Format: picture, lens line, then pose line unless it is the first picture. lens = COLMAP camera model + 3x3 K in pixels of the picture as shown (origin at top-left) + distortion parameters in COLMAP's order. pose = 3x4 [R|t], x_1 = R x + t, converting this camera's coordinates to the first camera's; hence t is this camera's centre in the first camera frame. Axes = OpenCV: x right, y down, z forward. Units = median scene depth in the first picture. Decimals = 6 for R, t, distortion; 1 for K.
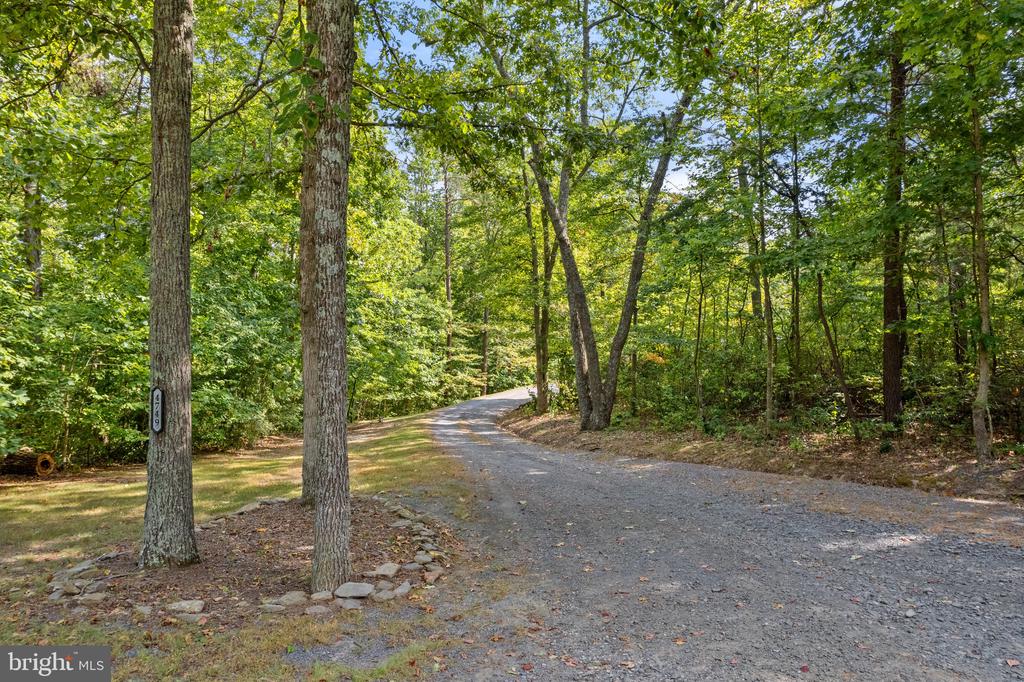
lens RADIAL K [[659.7, 0, 514.7], [0, 659.7, 343.2], [0, 0, 1]] dist [-0.100795, 0.061035]
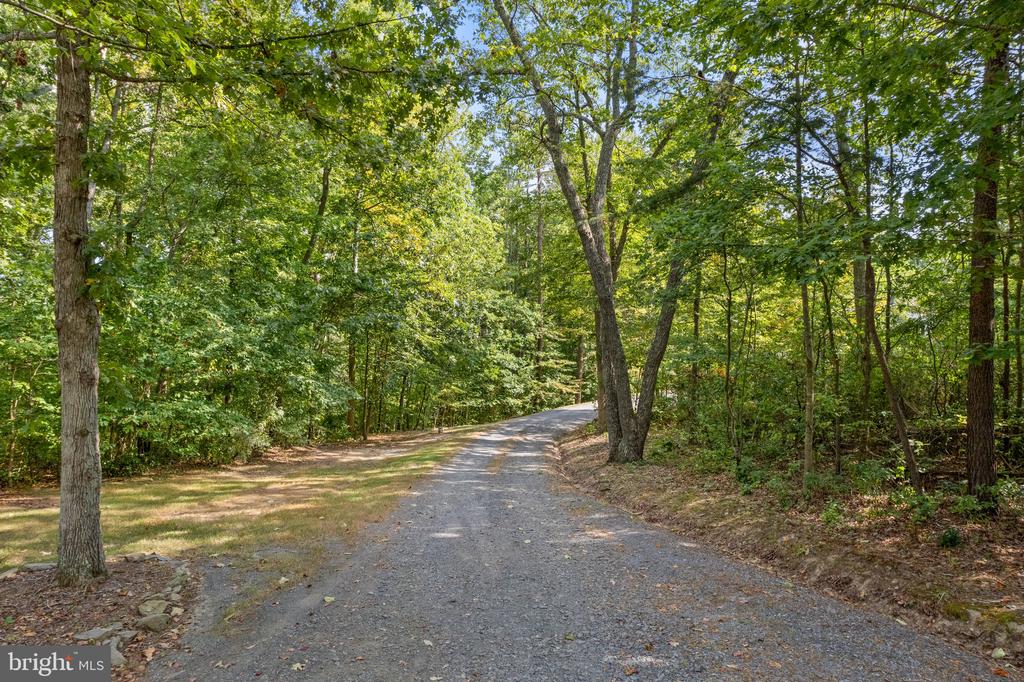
lens RADIAL K [[659.7, 0, 514.7], [0, 659.7, 343.2], [0, 0, 1]] dist [-0.100795, 0.061035]
pose [[0.975093, 0.016262, -0.221197, 0.080034], [-0.016036, 0.999867, 0.002817, -0.008859], [0.221214, 0.000801, 0.975225, 0.076152]]
